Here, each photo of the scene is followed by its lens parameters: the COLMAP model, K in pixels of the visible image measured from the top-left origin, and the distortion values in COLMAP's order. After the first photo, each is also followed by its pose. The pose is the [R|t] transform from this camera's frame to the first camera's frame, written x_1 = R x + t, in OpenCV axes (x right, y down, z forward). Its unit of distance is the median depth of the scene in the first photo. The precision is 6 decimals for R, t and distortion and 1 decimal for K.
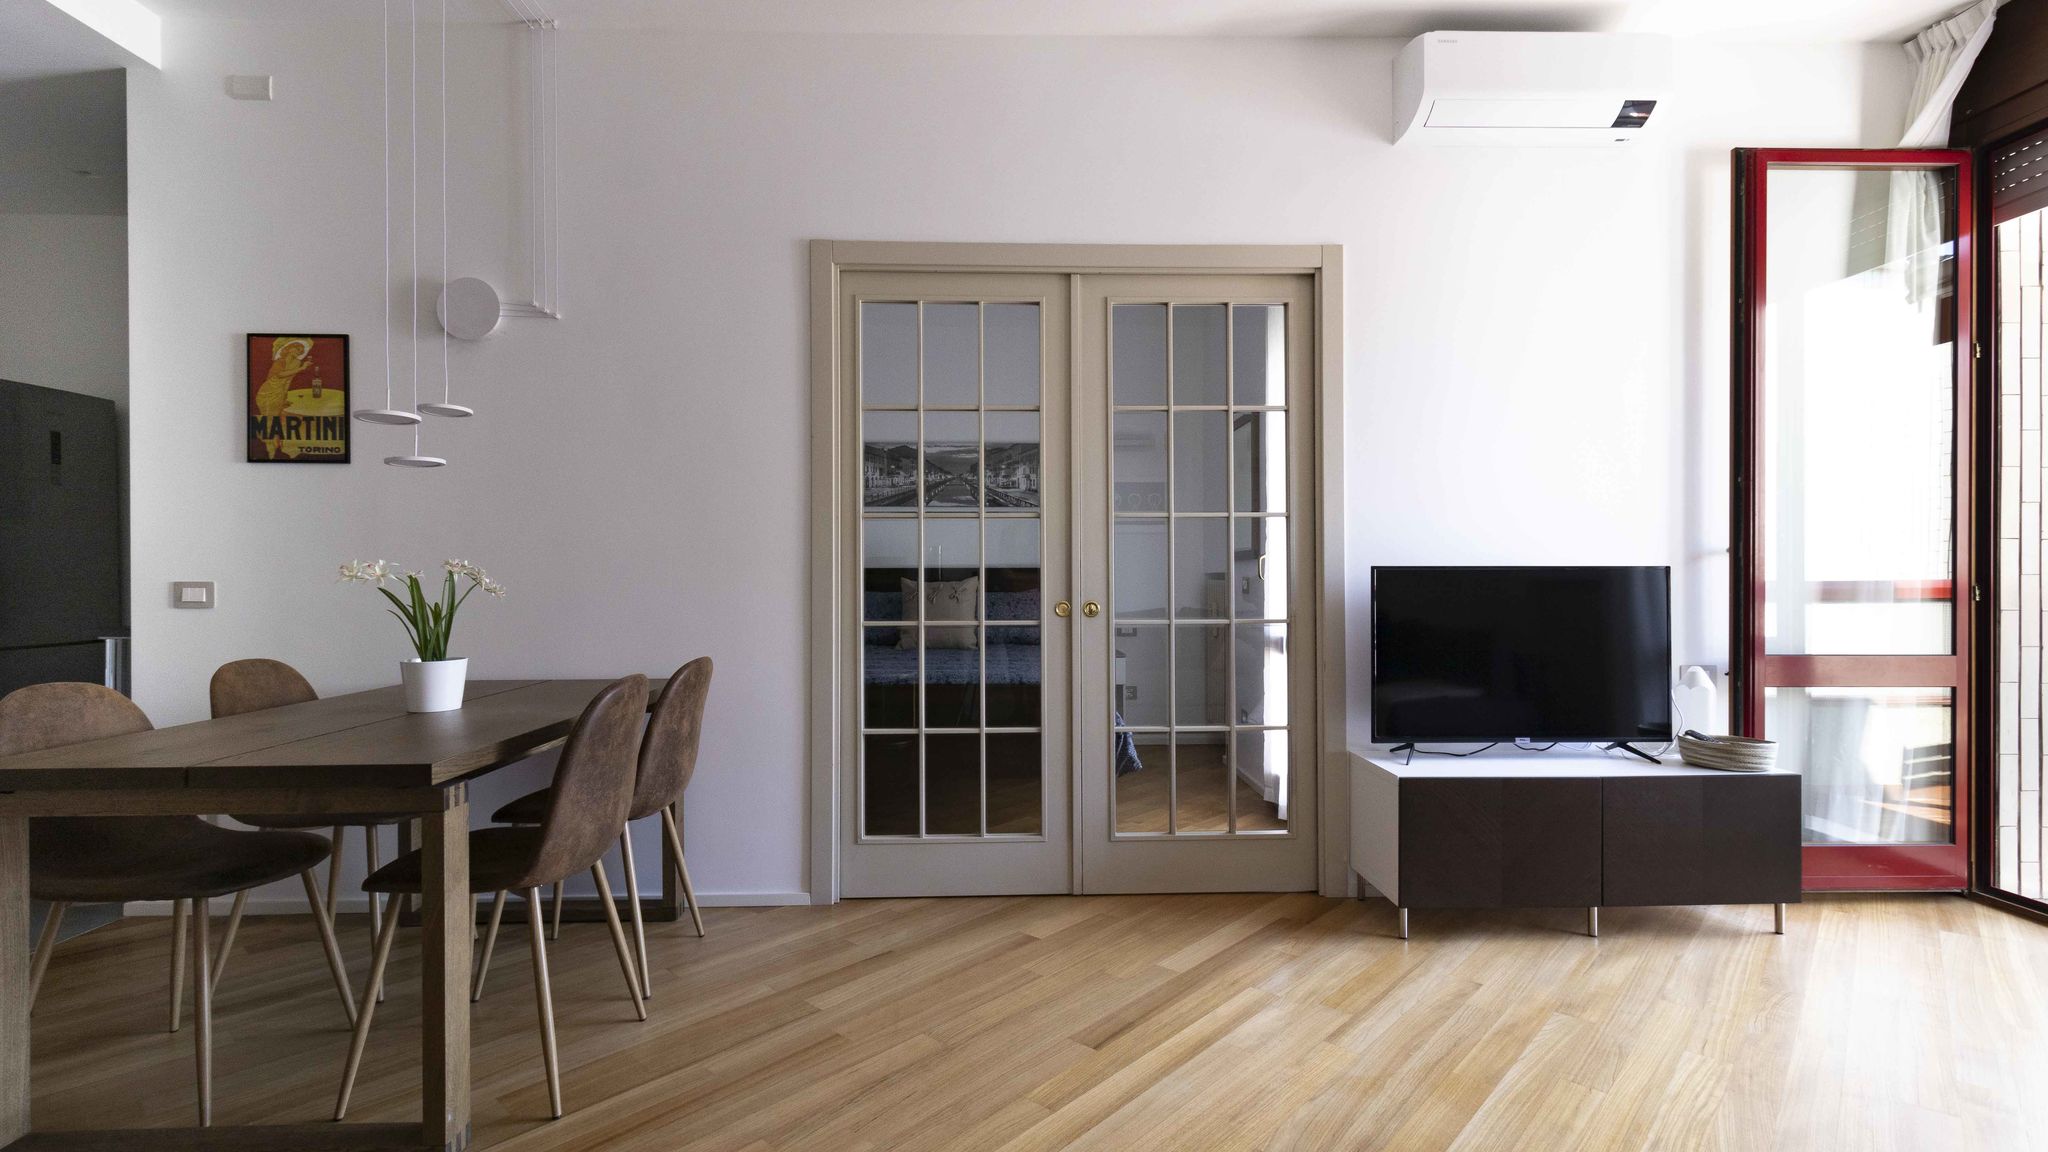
lens RADIAL K [[974.4, 0, 1031.5], [0, 974.4, 574.9], [0, 0, 1]] dist [-0.000101, 0.000007]
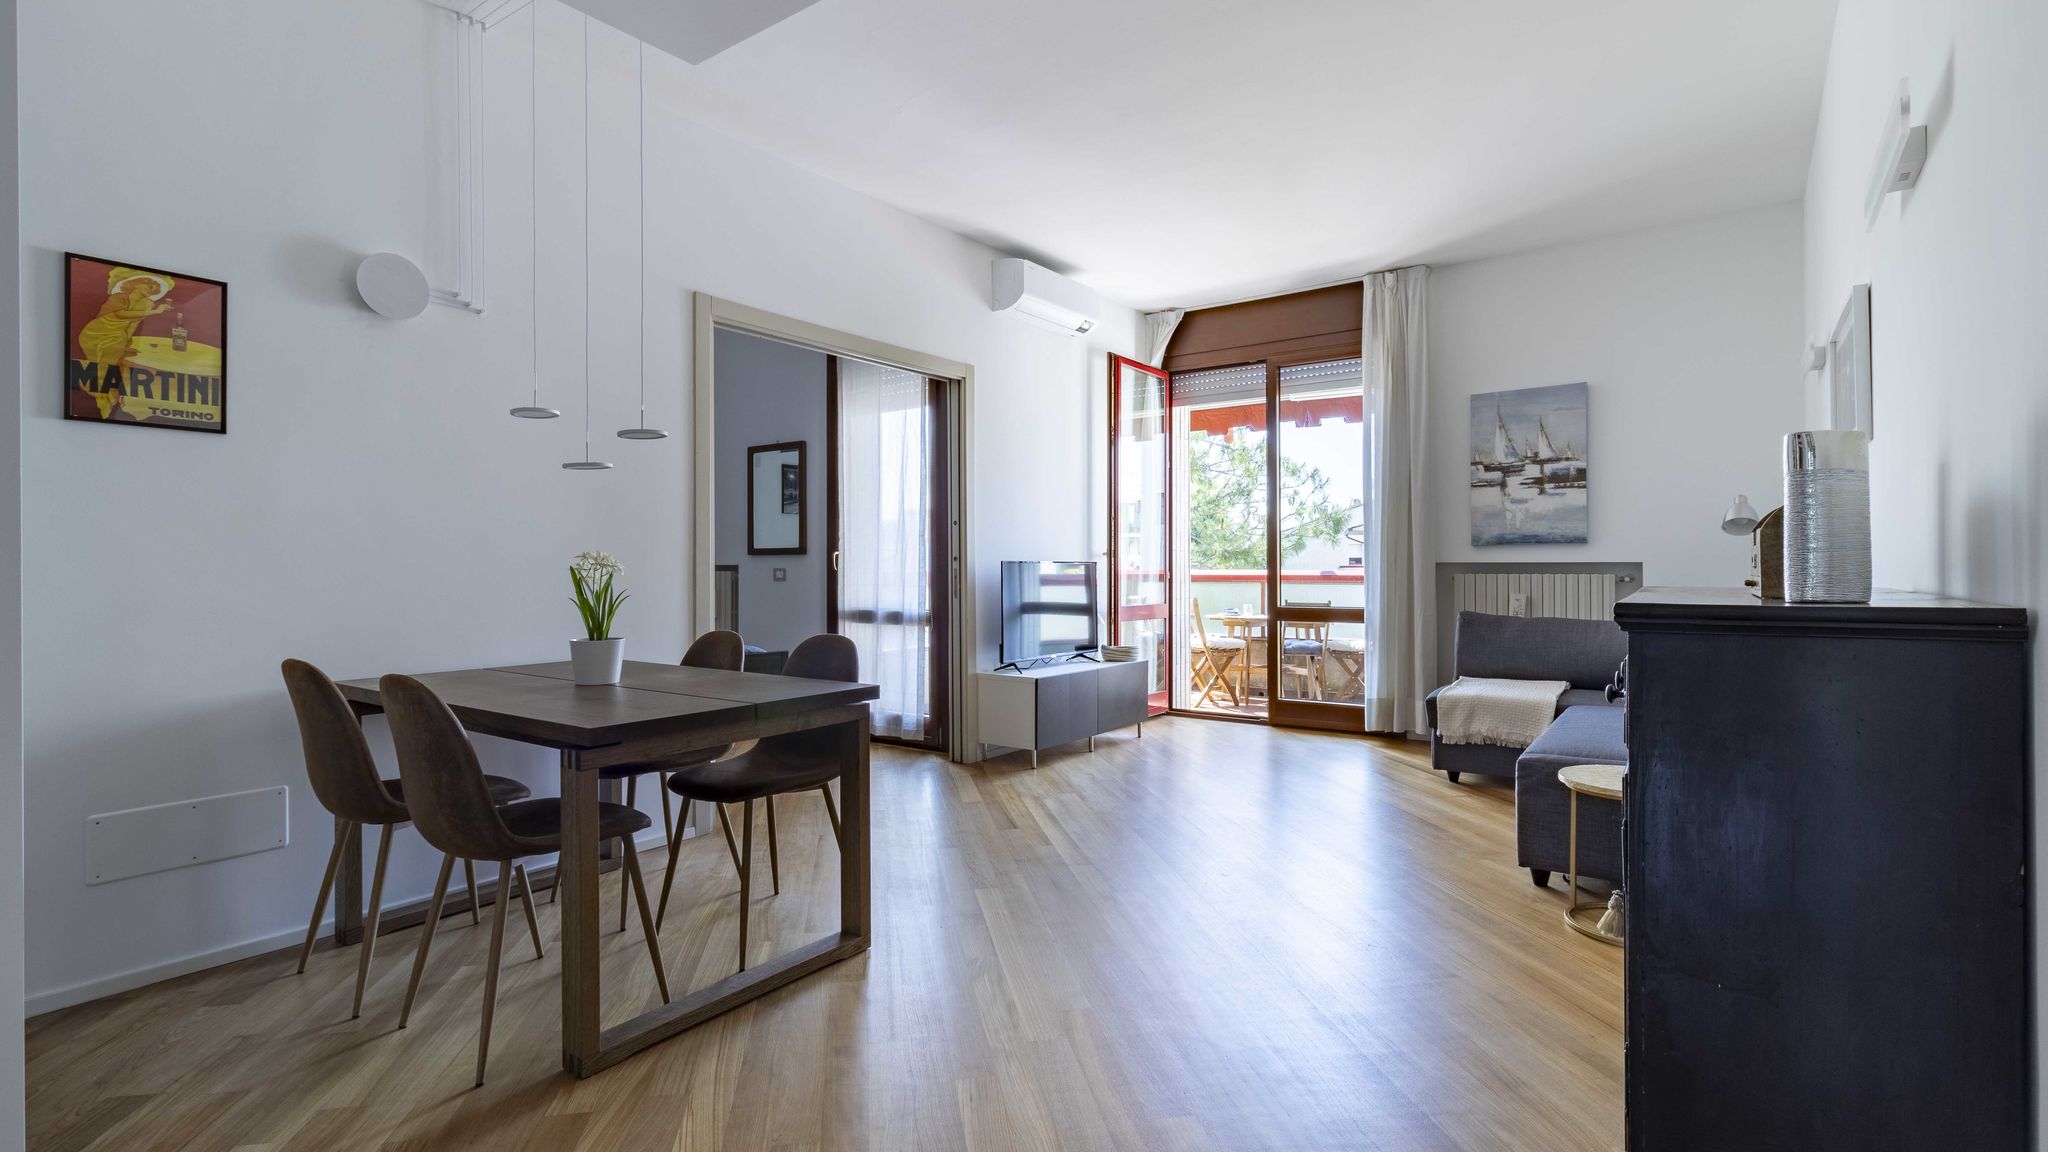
lens RADIAL K [[964.3, 0, 1053.6], [0, 964.3, 565.8], [0, 0, 1]] dist [0.000588, 0.000135]
pose [[0.596788, 0.000924, 0.802398, -0.947126], [0.001330, 0.999997, -0.002140, 0.002972], [-0.802398, 0.002344, 0.596785, -0.080139]]
